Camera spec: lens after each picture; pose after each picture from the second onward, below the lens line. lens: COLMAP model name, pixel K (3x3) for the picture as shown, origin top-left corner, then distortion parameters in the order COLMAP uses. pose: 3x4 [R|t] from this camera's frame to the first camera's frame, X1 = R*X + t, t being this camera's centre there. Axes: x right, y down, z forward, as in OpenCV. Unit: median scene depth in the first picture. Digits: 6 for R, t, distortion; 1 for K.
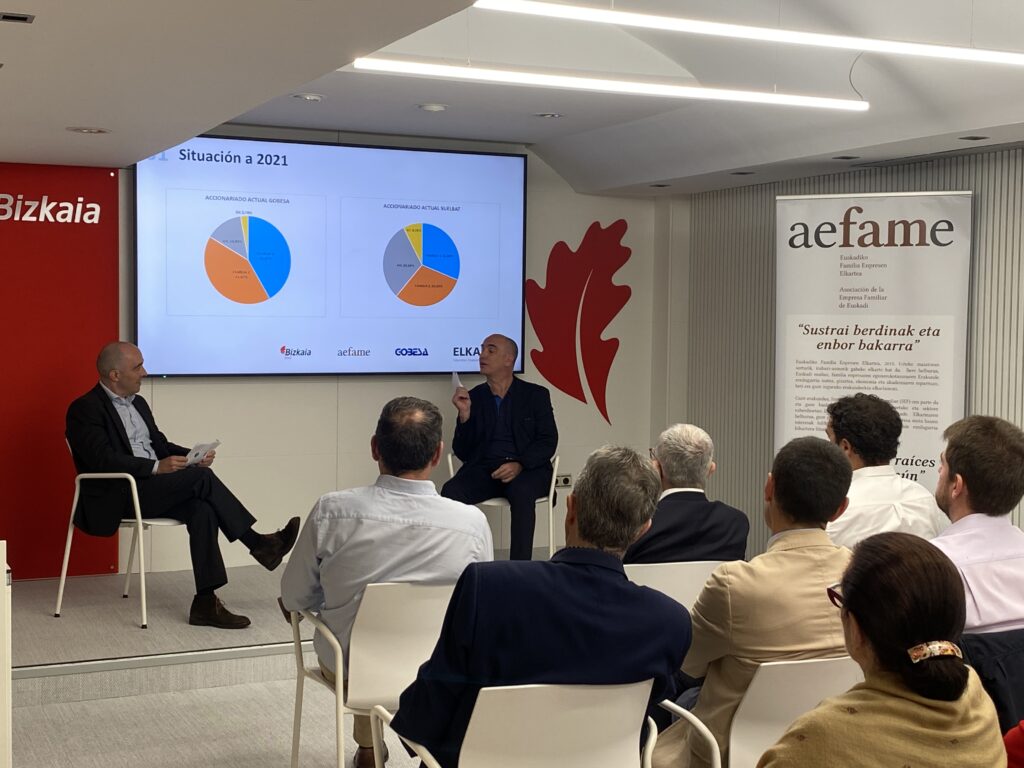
lens RADIAL K [[1385.6, 0, 485.3], [0, 1385.6, 382.4], [0, 0, 1]] dist [0.050812, 0.000000]
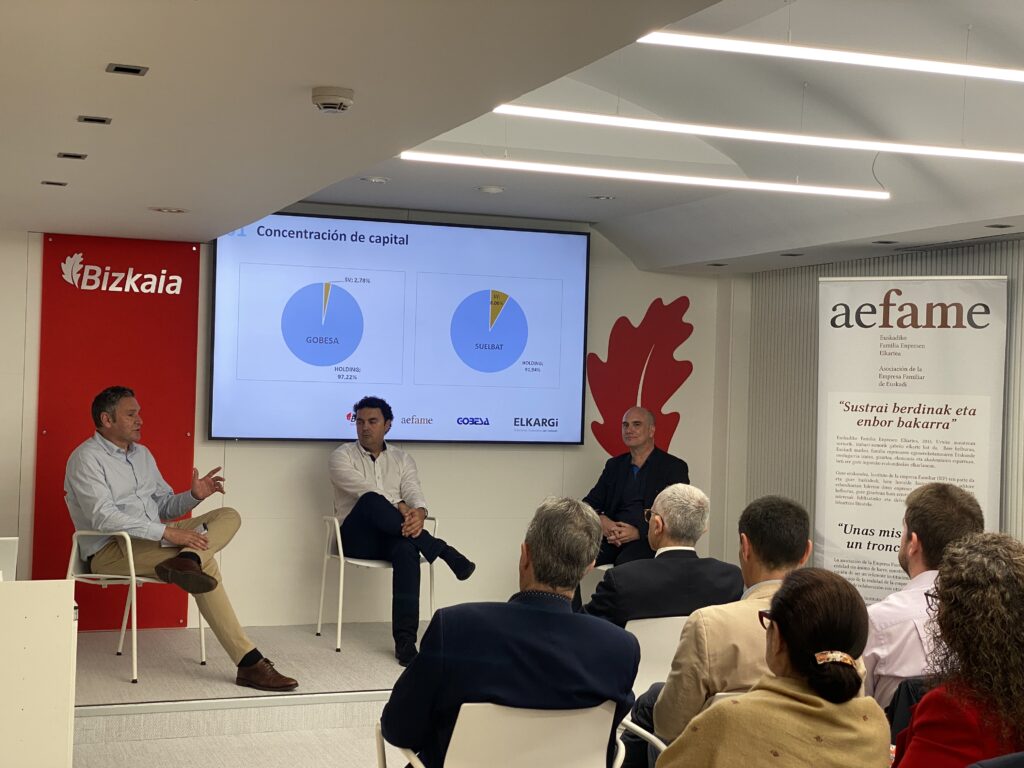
lens RADIAL K [[1447.9, 0, 505.6], [0, 1447.9, 382.7], [0, 0, 1]] dist [0.016492, 0.000000]
pose [[0.997705, 0.018868, -0.065032, 0.047717], [-0.022290, 0.998382, -0.052309, 0.006384], [0.063940, 0.053638, 0.996511, -0.091983]]
